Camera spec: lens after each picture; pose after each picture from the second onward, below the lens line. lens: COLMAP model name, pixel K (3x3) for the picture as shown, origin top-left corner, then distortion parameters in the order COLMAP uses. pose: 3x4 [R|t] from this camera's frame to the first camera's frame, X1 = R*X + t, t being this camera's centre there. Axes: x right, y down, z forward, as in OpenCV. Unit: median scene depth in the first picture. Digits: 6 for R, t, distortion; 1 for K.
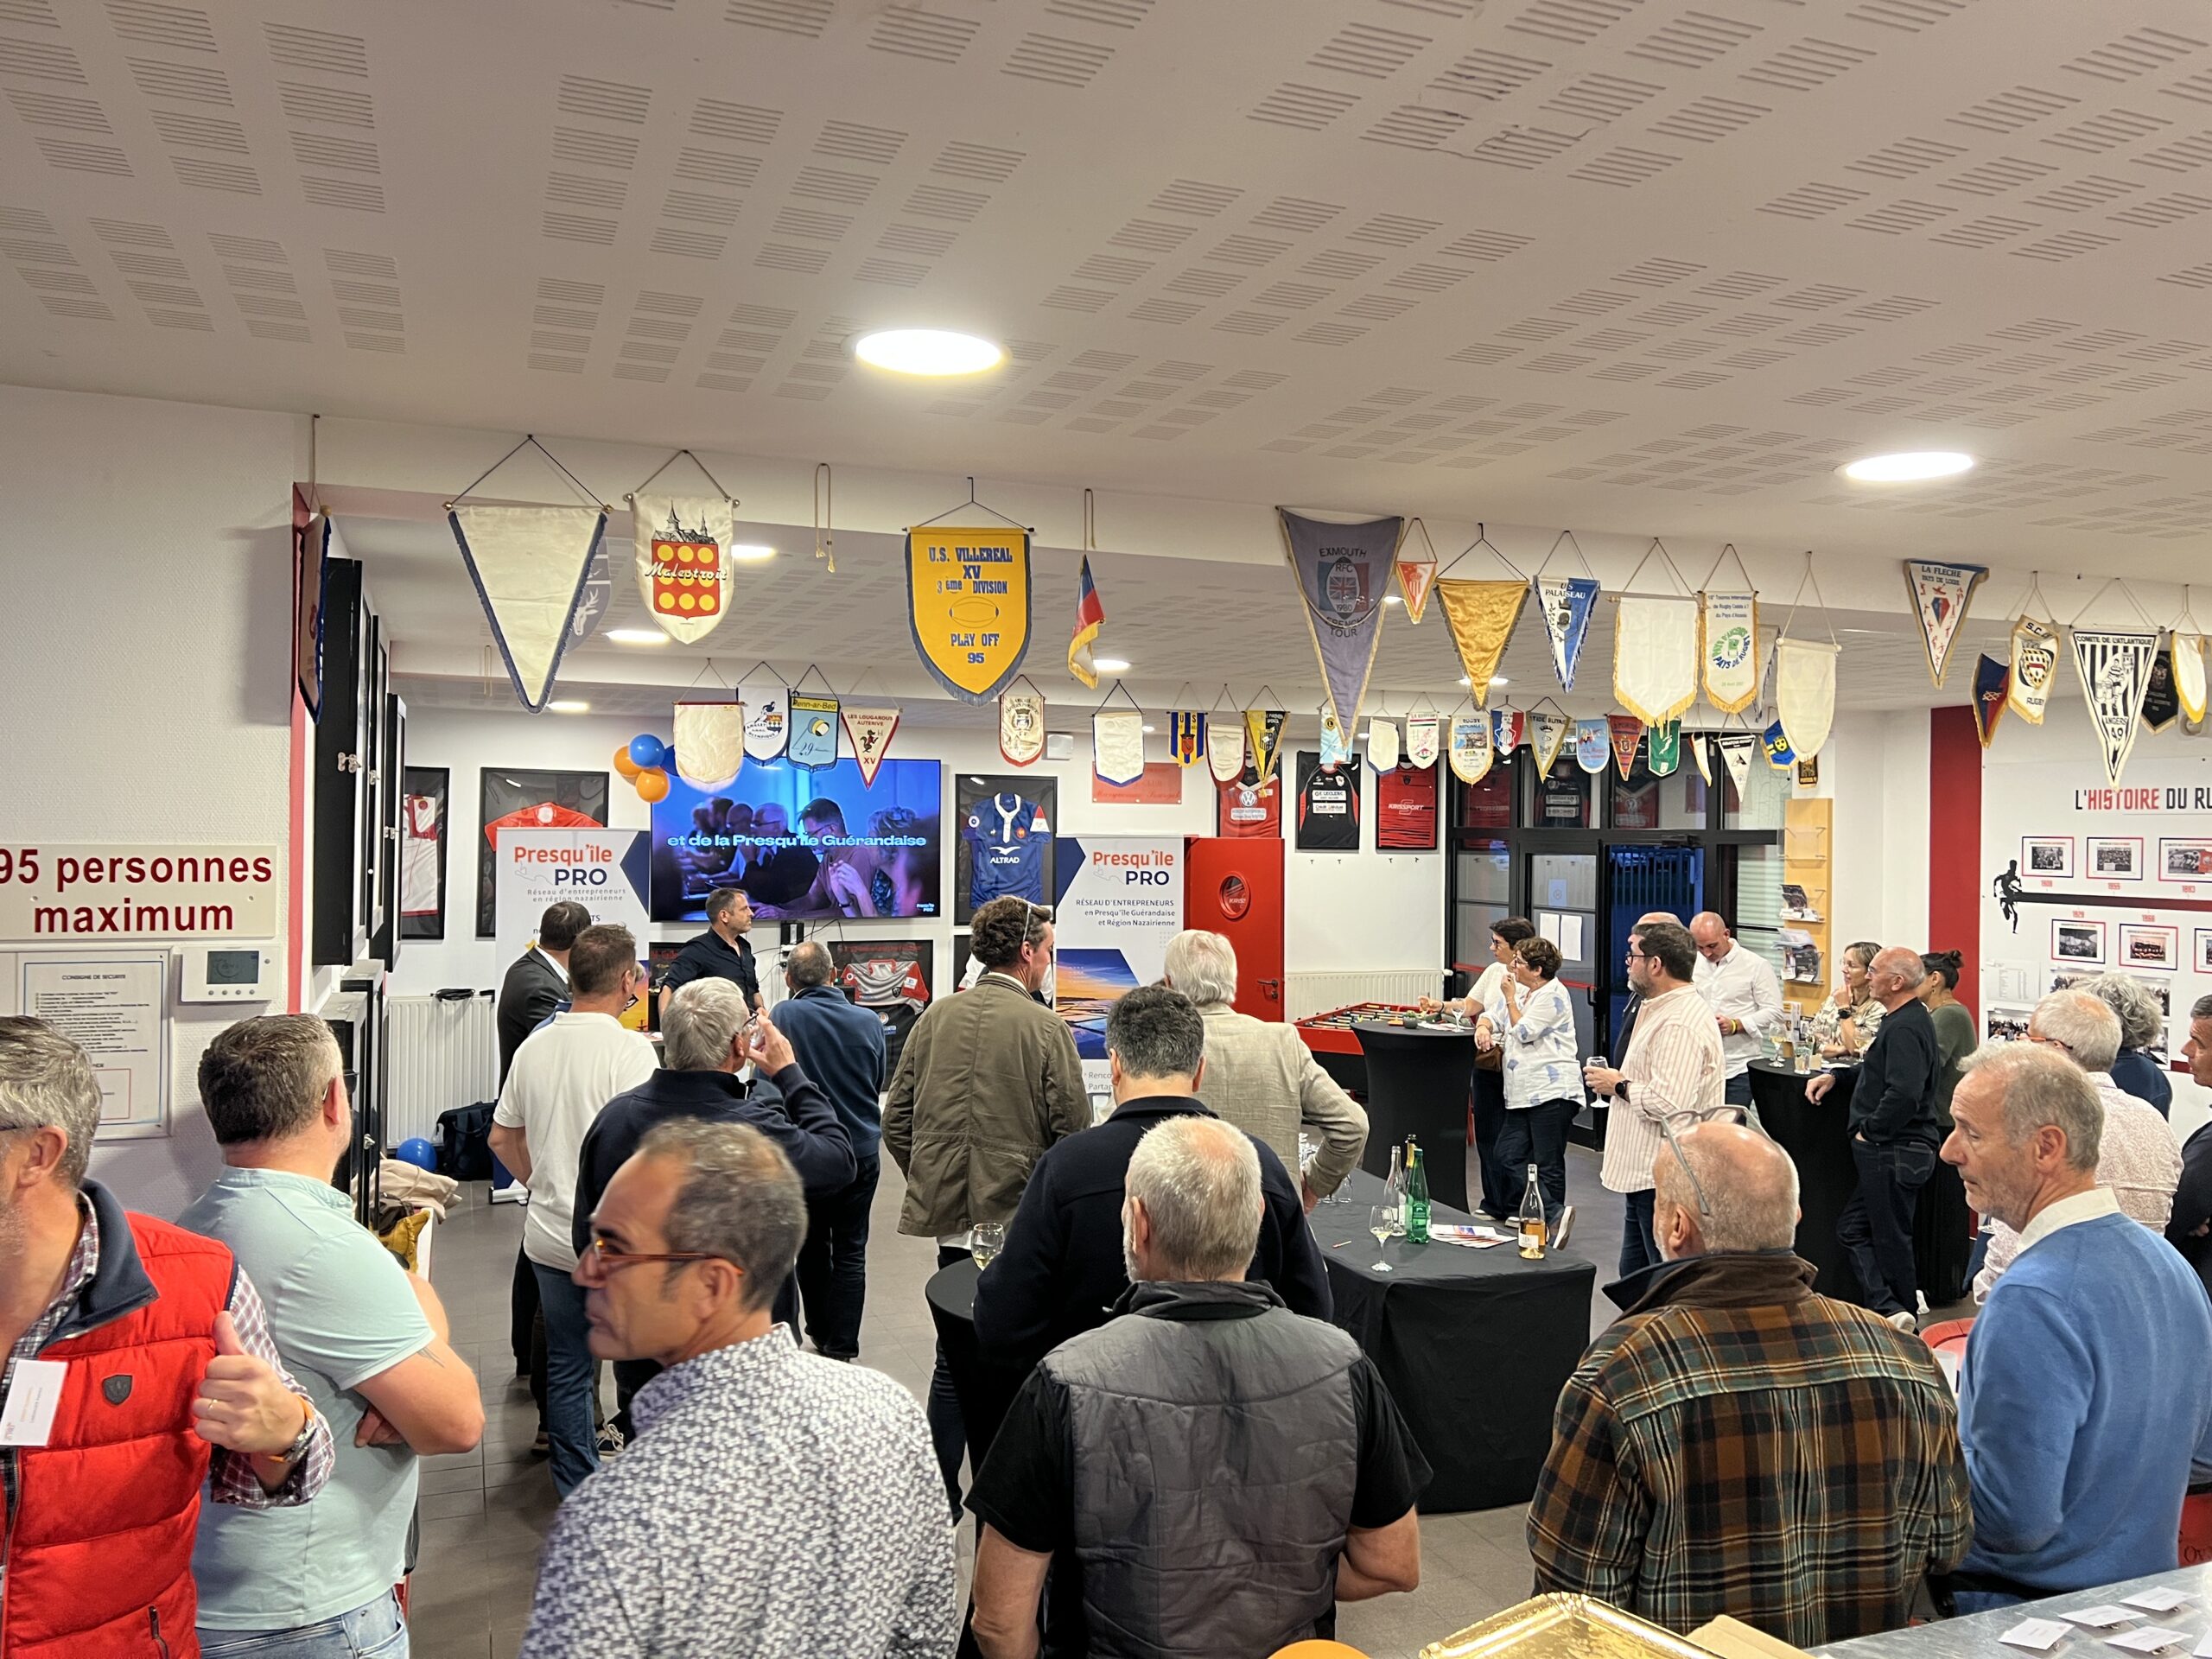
lens RADIAL K [[1713.6, 0, 1157.0], [0, 1713.6, 813.1], [0, 0, 1]] dist [0.010961, 0.007990]
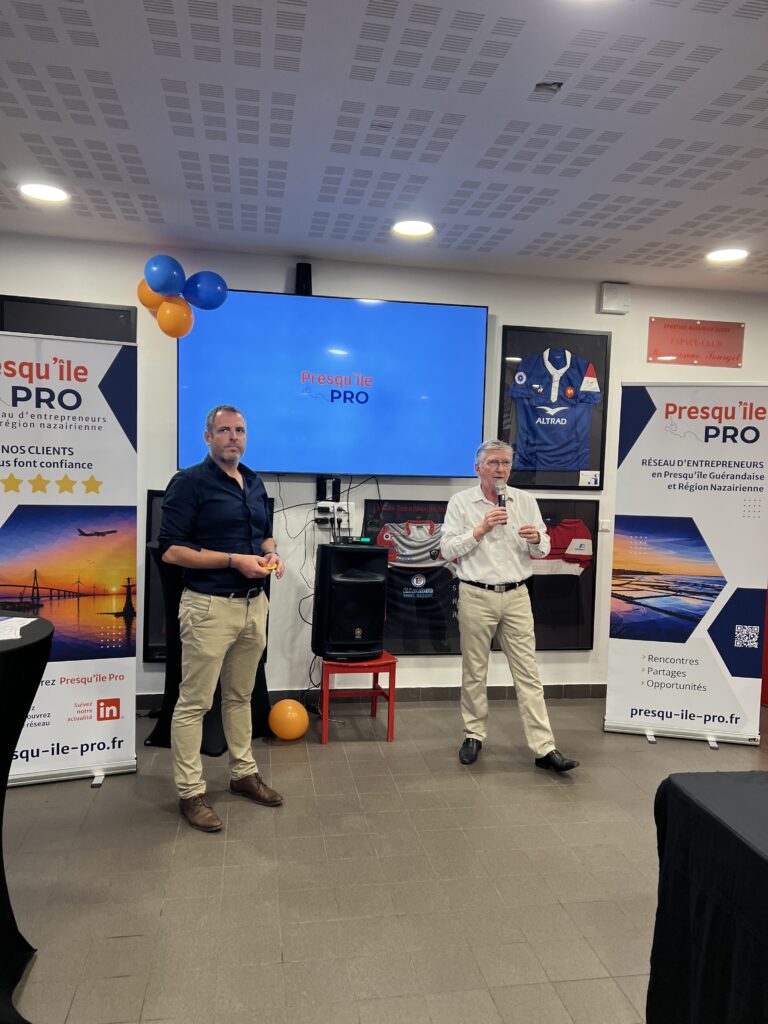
lens RADIAL K [[793.3, 0, 392.3], [0, 793.3, 526.6], [0, 0, 1]] dist [0.010961, 0.007990]
pose [[0.978820, 0.037620, -0.201238, -0.087416], [-0.021818, 0.996542, 0.080170, 0.054369], [0.203558, -0.074081, 0.976256, 0.571661]]
